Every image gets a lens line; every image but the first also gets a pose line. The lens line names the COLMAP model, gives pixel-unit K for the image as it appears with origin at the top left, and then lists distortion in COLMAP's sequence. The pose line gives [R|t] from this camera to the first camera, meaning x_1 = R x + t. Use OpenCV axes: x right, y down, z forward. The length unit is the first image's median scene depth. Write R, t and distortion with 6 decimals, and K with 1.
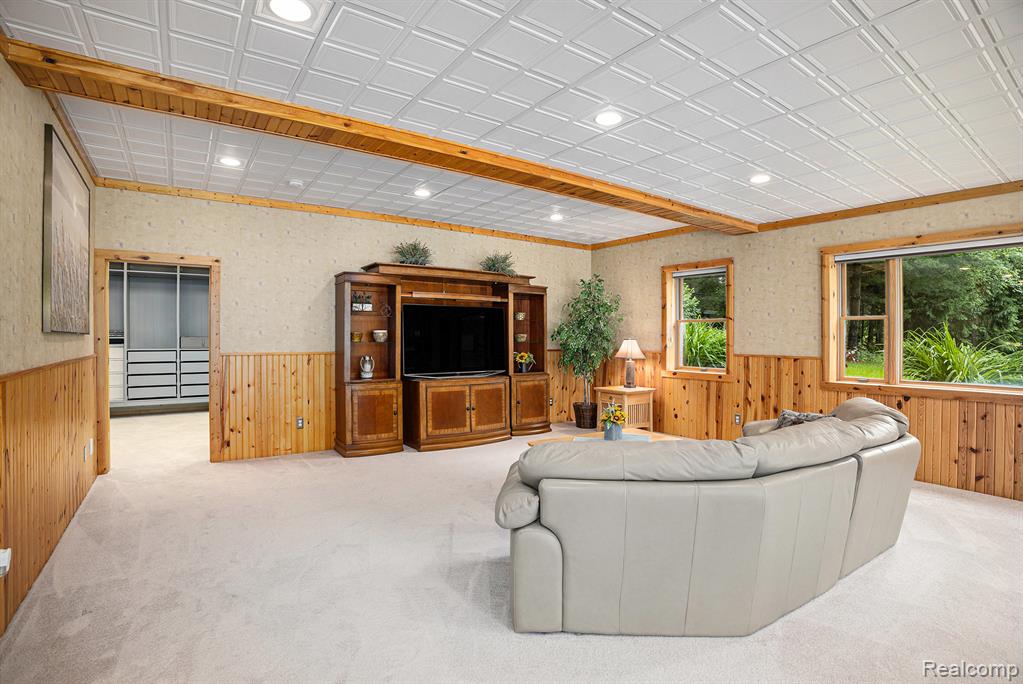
lens RADIAL K [[492.7, 0, 530.8], [0, 492.7, 321.9], [0, 0, 1]] dist [-0.068424, 0.013298]
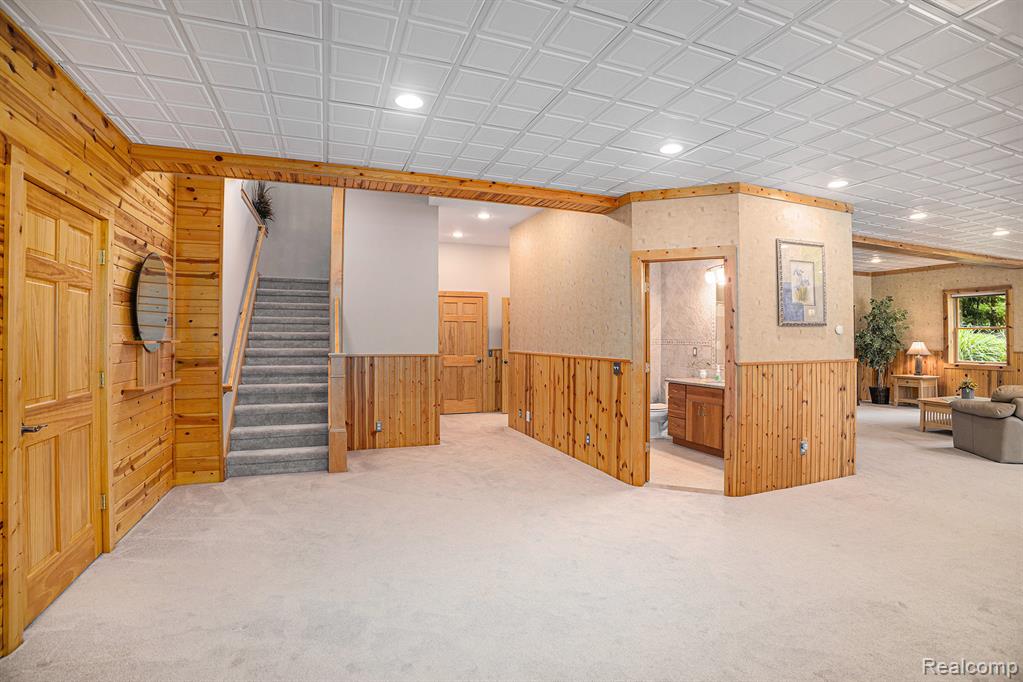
lens RADIAL K [[492.7, 0, 510.4], [0, 492.7, 331.0], [0, 0, 1]] dist [-0.068424, 0.013298]
pose [[0.971226, -0.001159, -0.238158, -0.622817], [0.004305, 0.999910, 0.012686, -0.017380], [0.238122, -0.013347, 0.971144, -0.607249]]
